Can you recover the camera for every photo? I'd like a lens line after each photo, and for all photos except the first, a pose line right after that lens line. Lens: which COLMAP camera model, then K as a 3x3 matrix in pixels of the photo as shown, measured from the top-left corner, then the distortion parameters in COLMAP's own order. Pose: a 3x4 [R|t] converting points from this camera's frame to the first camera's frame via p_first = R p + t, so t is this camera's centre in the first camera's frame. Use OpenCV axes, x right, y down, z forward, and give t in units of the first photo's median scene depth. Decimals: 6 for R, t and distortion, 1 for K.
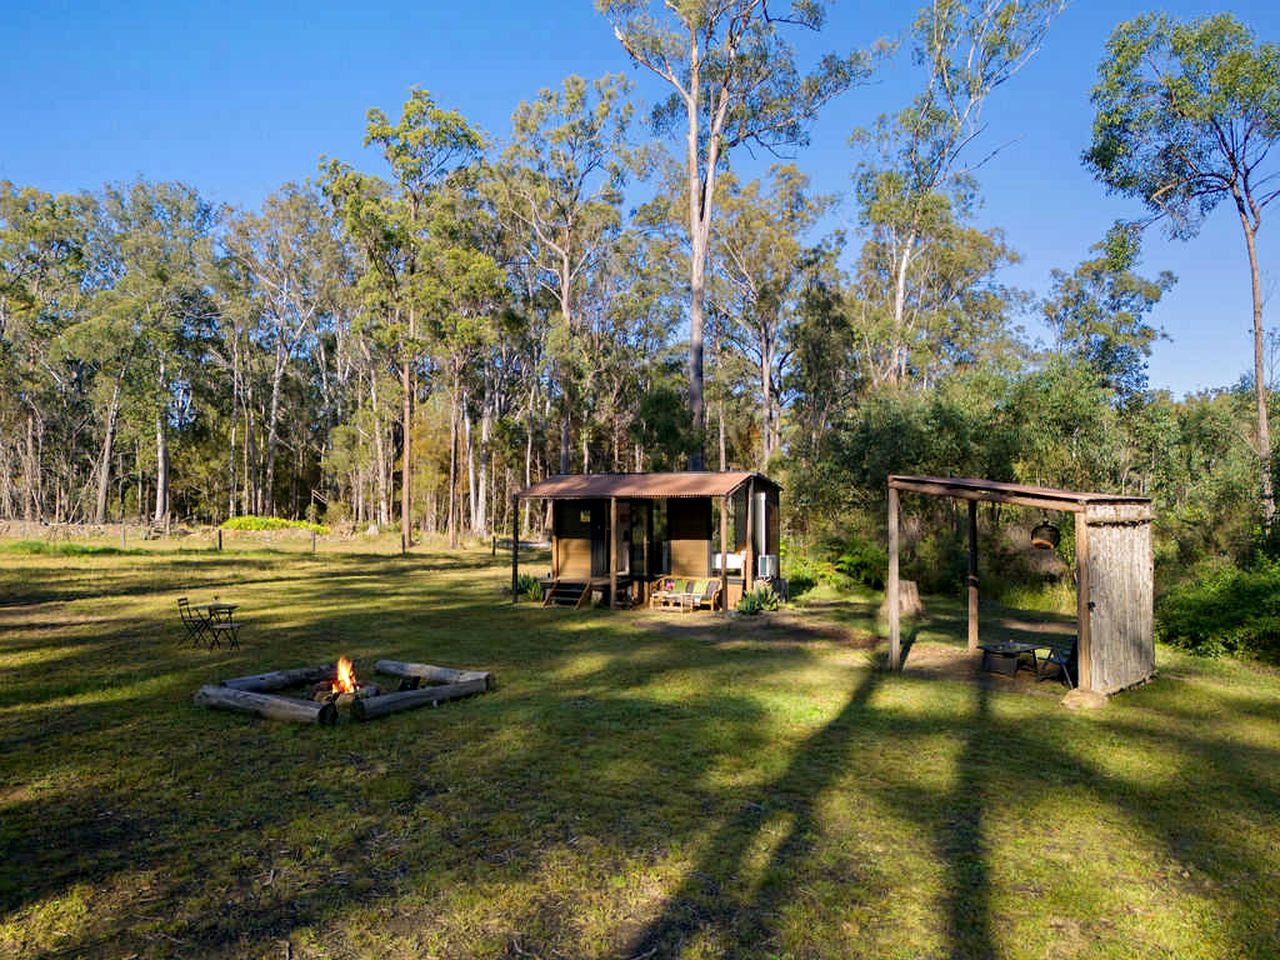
lens RADIAL K [[967.8, 0, 640.0], [0, 967.8, 480.0], [0, 0, 1]] dist [0.078951, -0.136719]
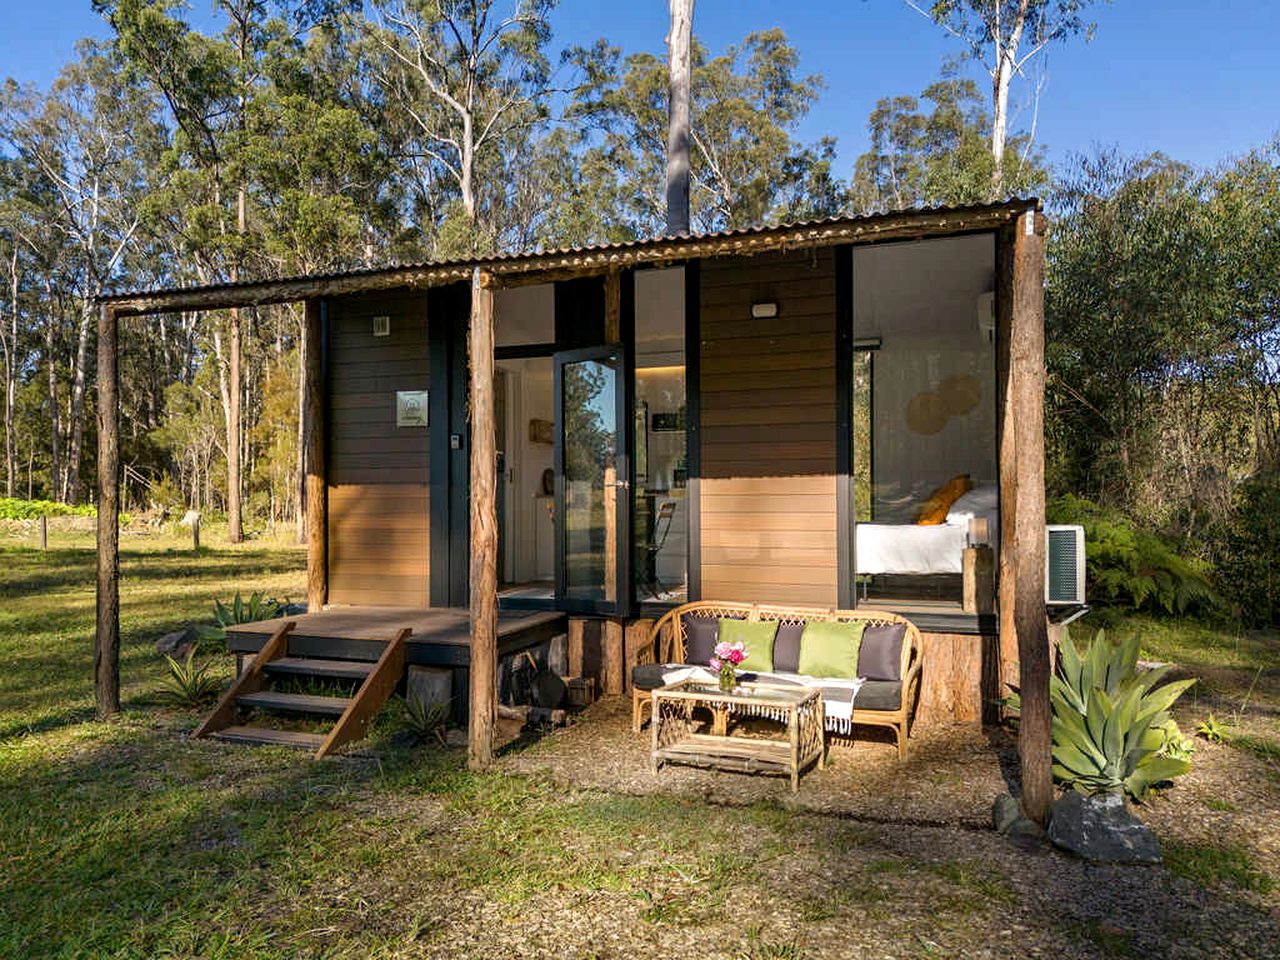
lens RADIAL K [[947.7, 0, 640.0], [0, 947.7, 480.0], [0, 0, 1]] dist [0.070262, -0.058443]
pose [[0.997566, -0.001922, 0.069695, -0.002343], [0.002039, 0.999997, -0.001610, 0.028141], [-0.069692, 0.001748, 0.997567, 0.318274]]
